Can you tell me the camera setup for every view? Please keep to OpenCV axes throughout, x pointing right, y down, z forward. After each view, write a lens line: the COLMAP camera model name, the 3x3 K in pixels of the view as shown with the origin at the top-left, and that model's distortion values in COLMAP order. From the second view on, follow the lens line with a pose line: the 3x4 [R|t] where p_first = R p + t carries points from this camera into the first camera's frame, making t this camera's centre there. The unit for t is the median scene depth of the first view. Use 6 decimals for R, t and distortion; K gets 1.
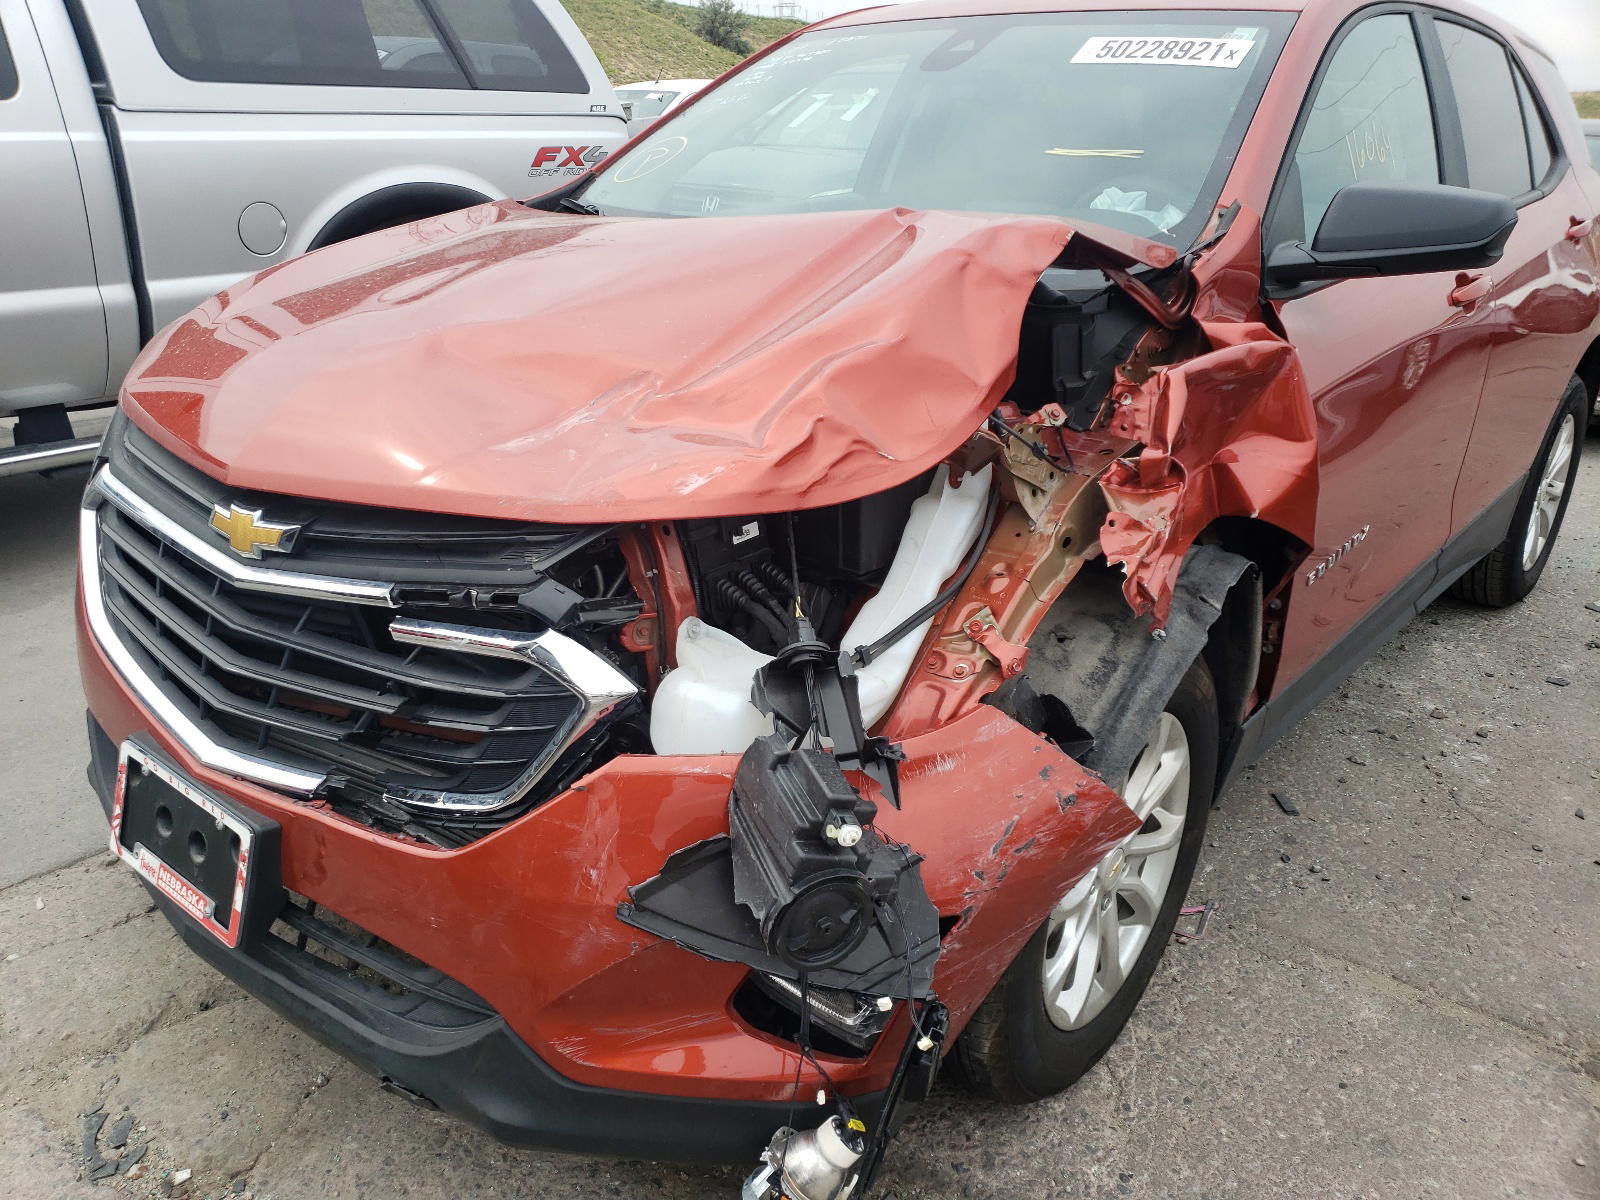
lens RADIAL K [[1205.3, 0, 800.0], [0, 1205.3, 600.0], [0, 0, 1]] dist [0.052605, -0.043142]
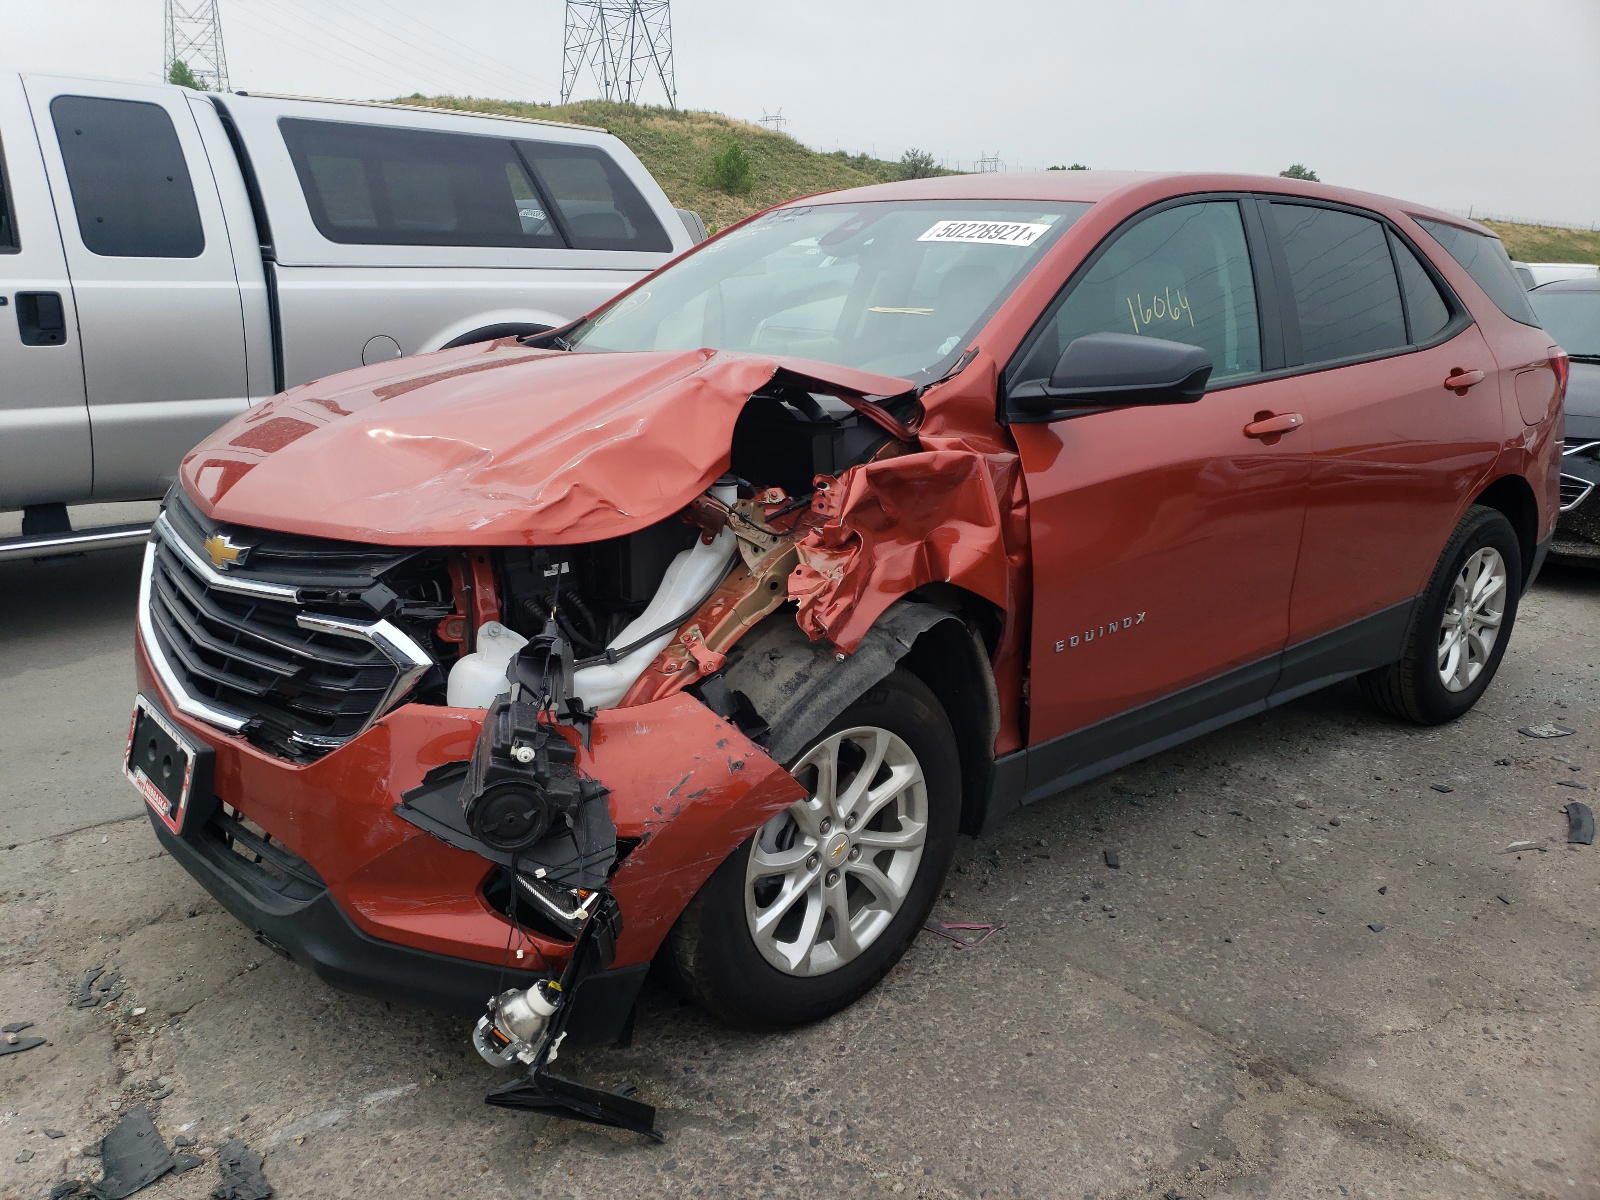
lens RADIAL K [[1221.0, 0, 800.0], [0, 1221.0, 600.0], [0, 0, 1]] dist [0.057464, -0.055635]
pose [[0.986173, 0.049660, -0.158102, 0.474043], [-0.066722, 0.992283, -0.104509, 0.111440], [0.151692, 0.113613, 0.981877, -0.351835]]
